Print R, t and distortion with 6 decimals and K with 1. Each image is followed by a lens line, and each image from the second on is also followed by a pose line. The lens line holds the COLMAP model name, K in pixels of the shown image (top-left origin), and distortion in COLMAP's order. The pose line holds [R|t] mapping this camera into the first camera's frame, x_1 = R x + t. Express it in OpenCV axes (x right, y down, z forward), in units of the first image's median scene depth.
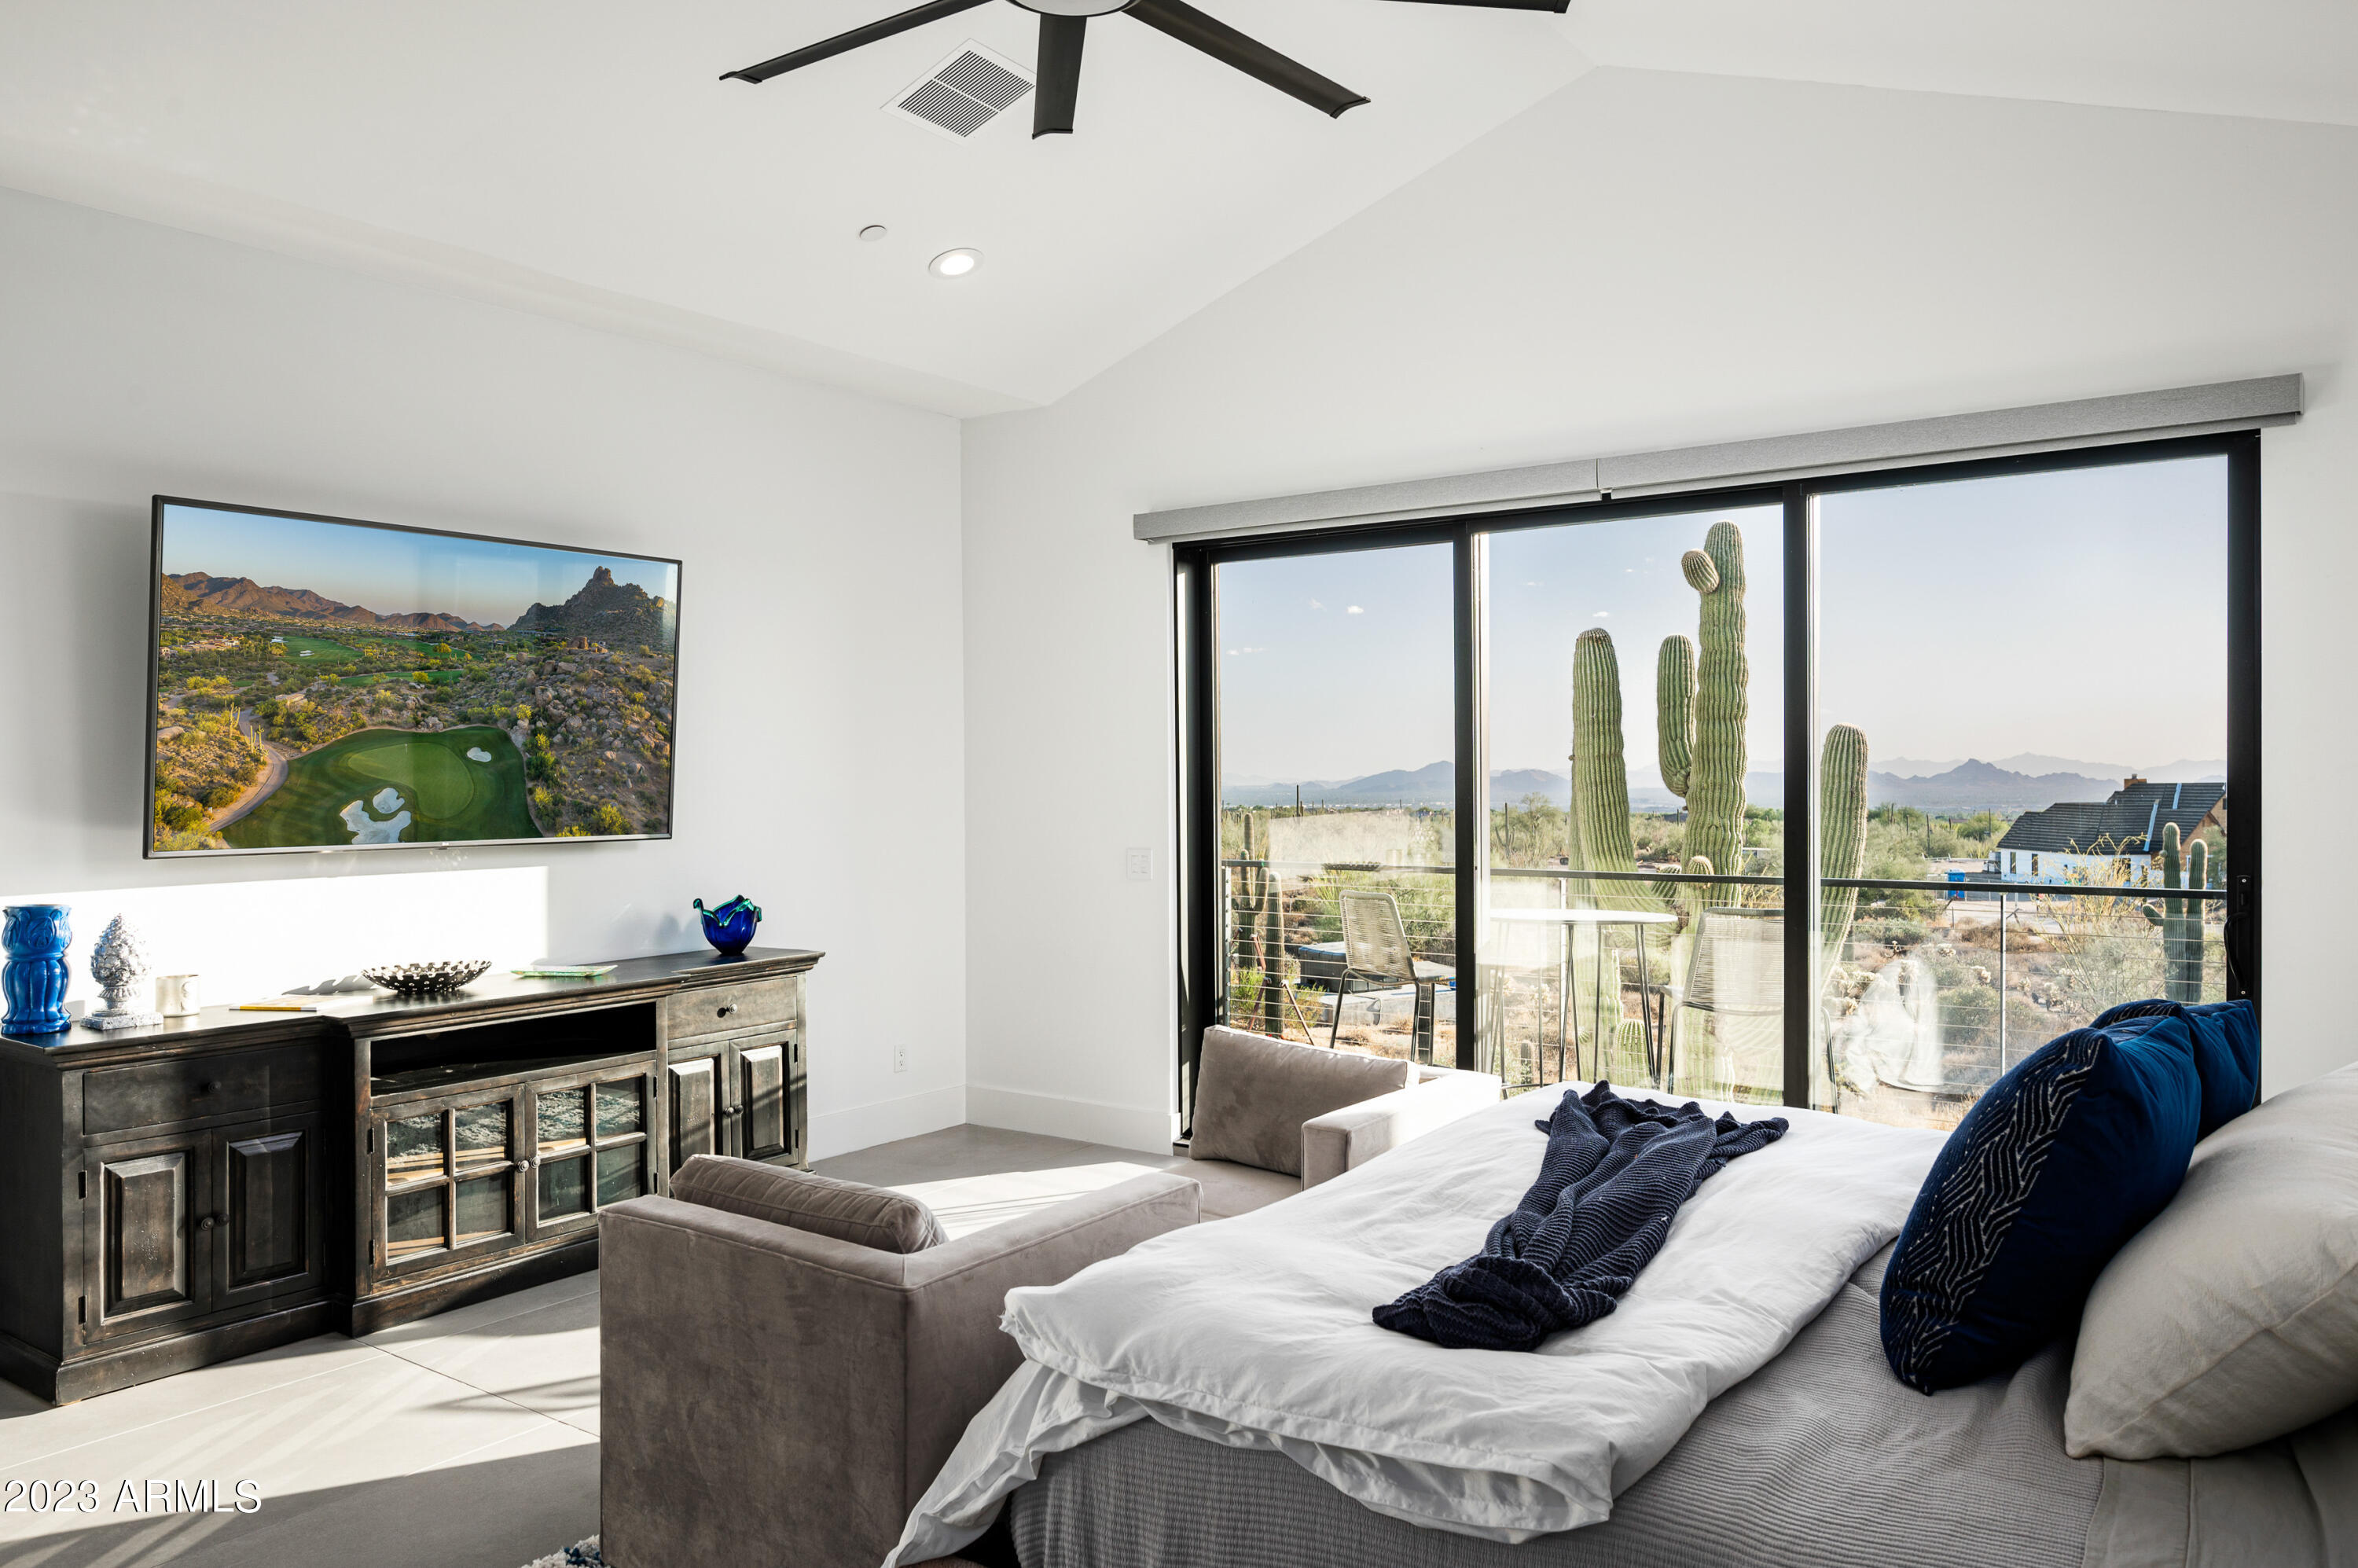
lens RADIAL K [[1625.2, 0, 1179.0], [0, 1625.2, 788.2], [0, 0, 1]] dist [-0.000855, 0.000552]
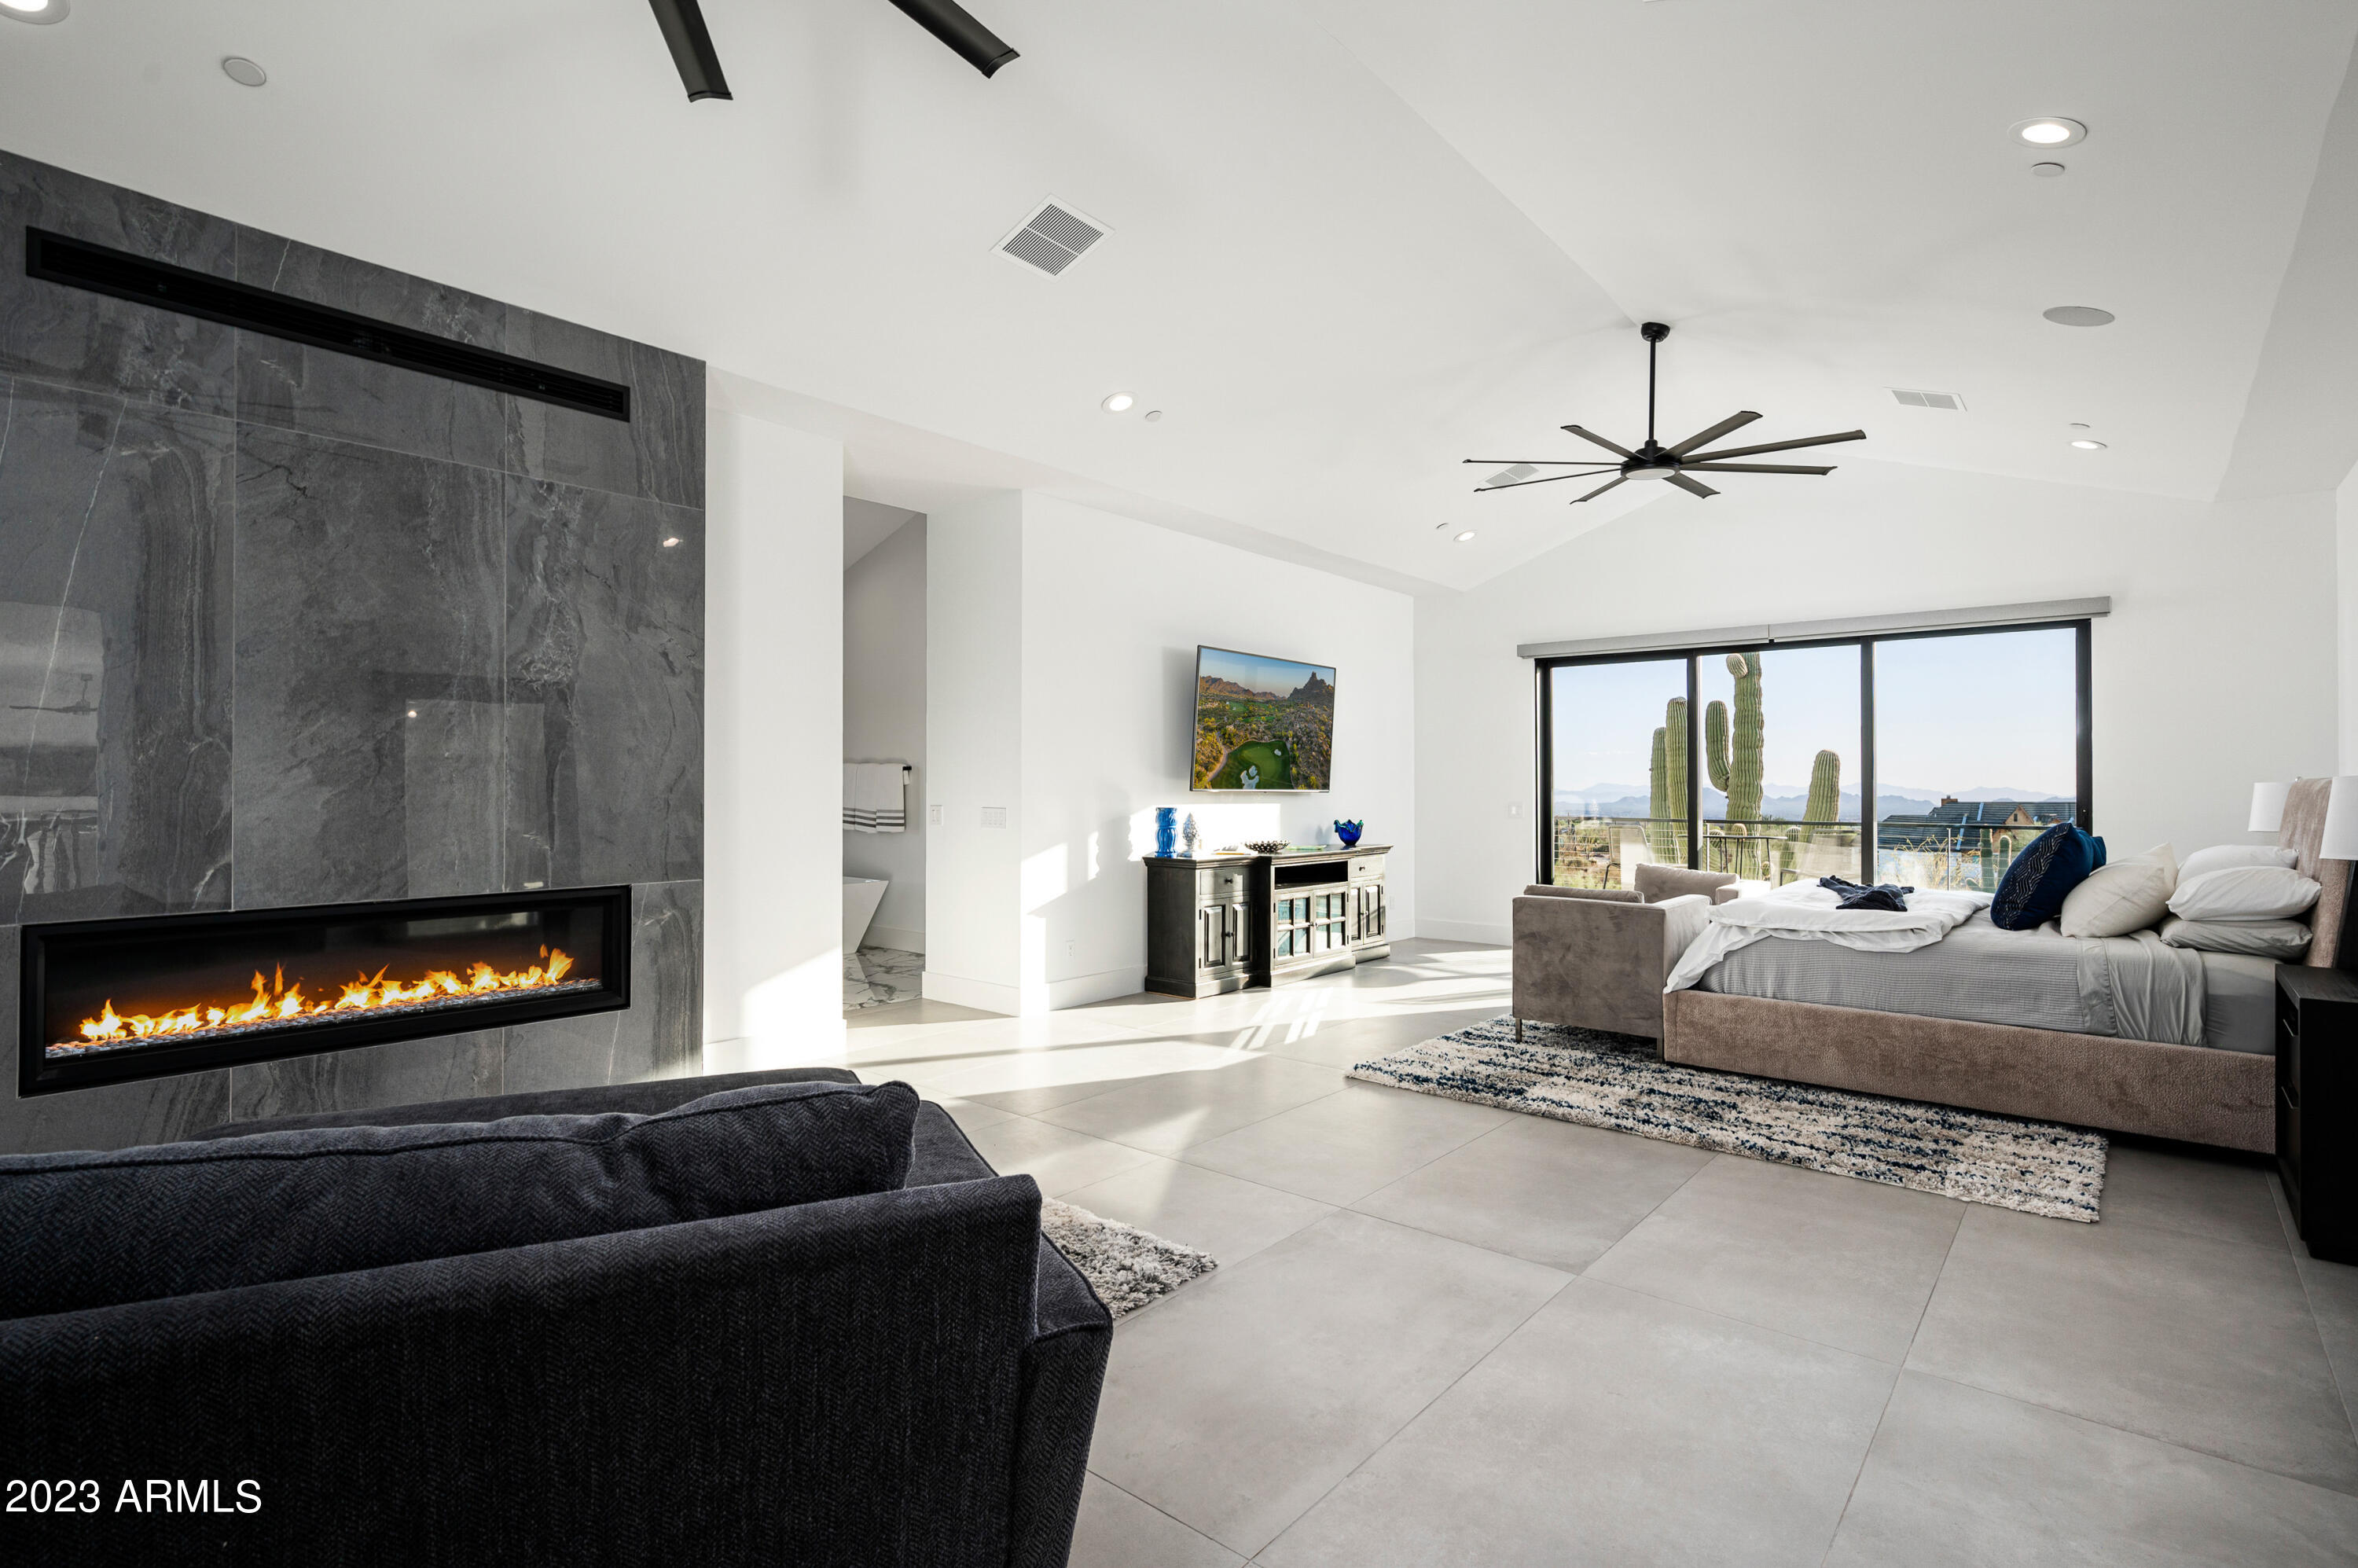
lens RADIAL K [[1104.7, 0, 1178.6], [0, 1104.7, 776.5], [0, 0, 1]] dist [-0.000177, -0.000010]
pose [[0.997232, 0.009126, -0.073789, -0.460828], [-0.010669, 0.999732, -0.020539, 0.048424], [0.073581, 0.021269, 0.997062, -0.595671]]
